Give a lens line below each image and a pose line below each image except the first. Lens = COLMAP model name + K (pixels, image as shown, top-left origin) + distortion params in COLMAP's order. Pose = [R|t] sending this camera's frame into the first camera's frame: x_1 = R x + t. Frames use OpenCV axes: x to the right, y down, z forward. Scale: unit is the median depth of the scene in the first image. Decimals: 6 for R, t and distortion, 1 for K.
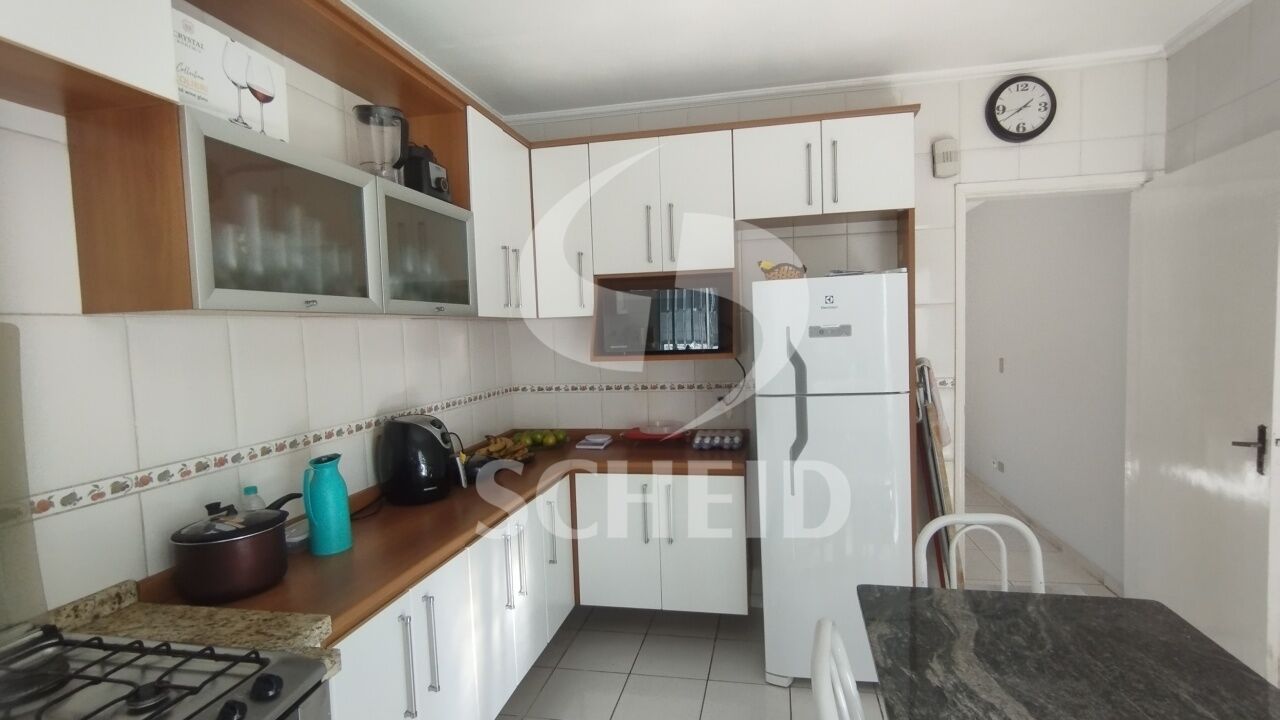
lens RADIAL K [[600.3, 0, 656.7], [0, 600.3, 359.5], [0, 0, 1]] dist [0.001157, 0.000399]
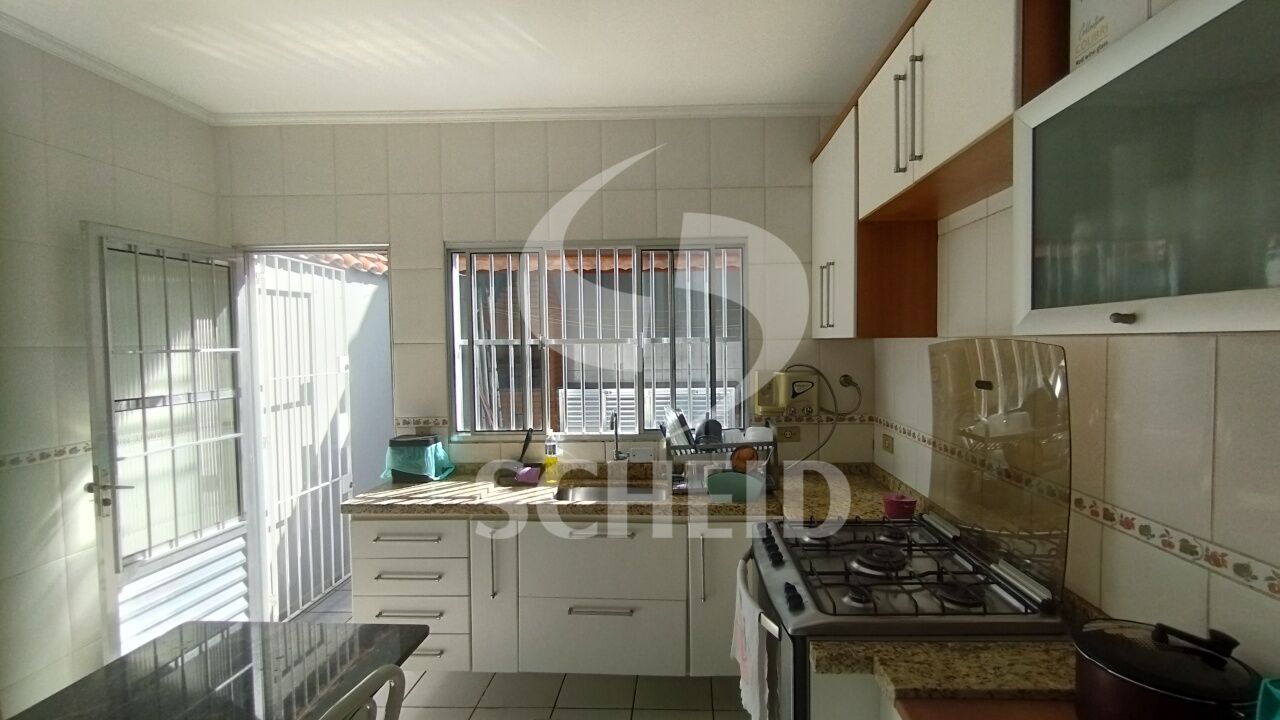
lens RADIAL K [[584.7, 0, 677.8], [0, 584.7, 364.4], [0, 0, 1]] dist [0.001039, 0.000496]
pose [[-0.984695, 0.031370, -0.171437, -0.064712], [0.015303, 0.995431, 0.094250, -0.071168], [0.173611, 0.090184, -0.980676, 1.019136]]
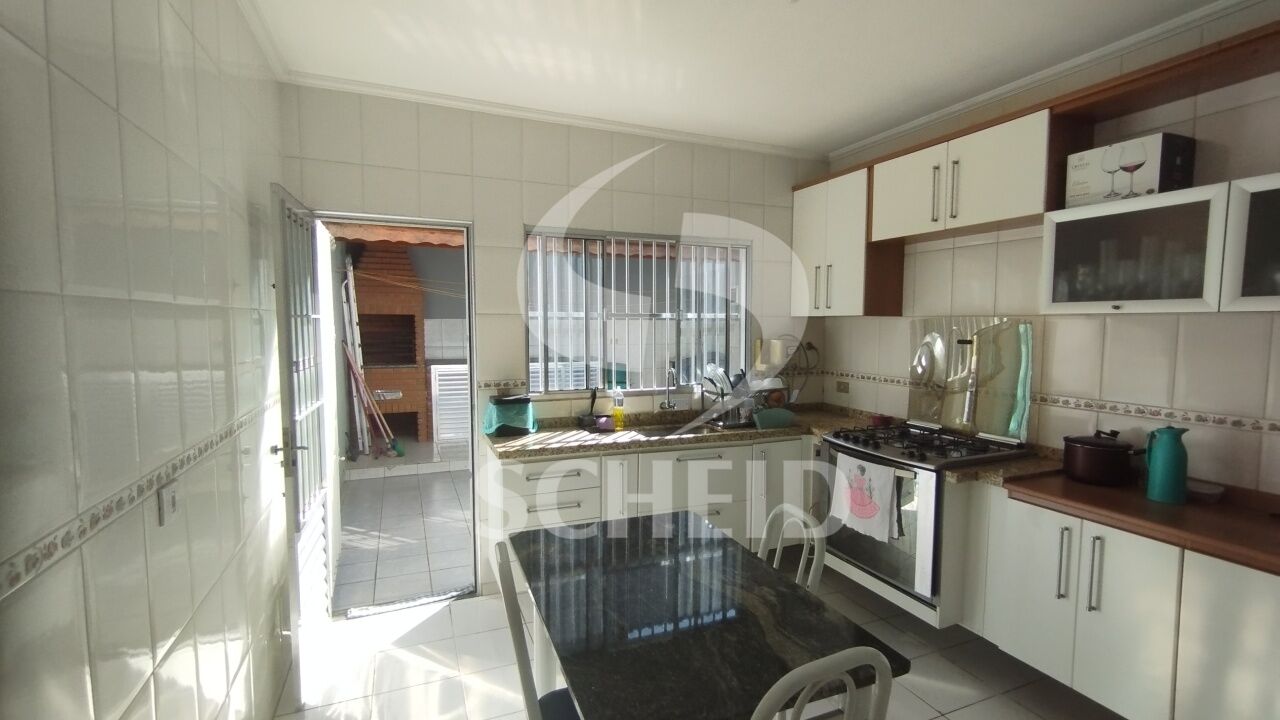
lens RADIAL K [[584.7, 0, 677.8], [0, 584.7, 364.4], [0, 0, 1]] dist [0.001039, 0.000496]
pose [[-0.811651, 0.053465, -0.581691, 0.782564], [-0.025174, 0.991676, 0.126274, -0.074616], [0.583600, 0.117134, -0.803549, 1.080036]]
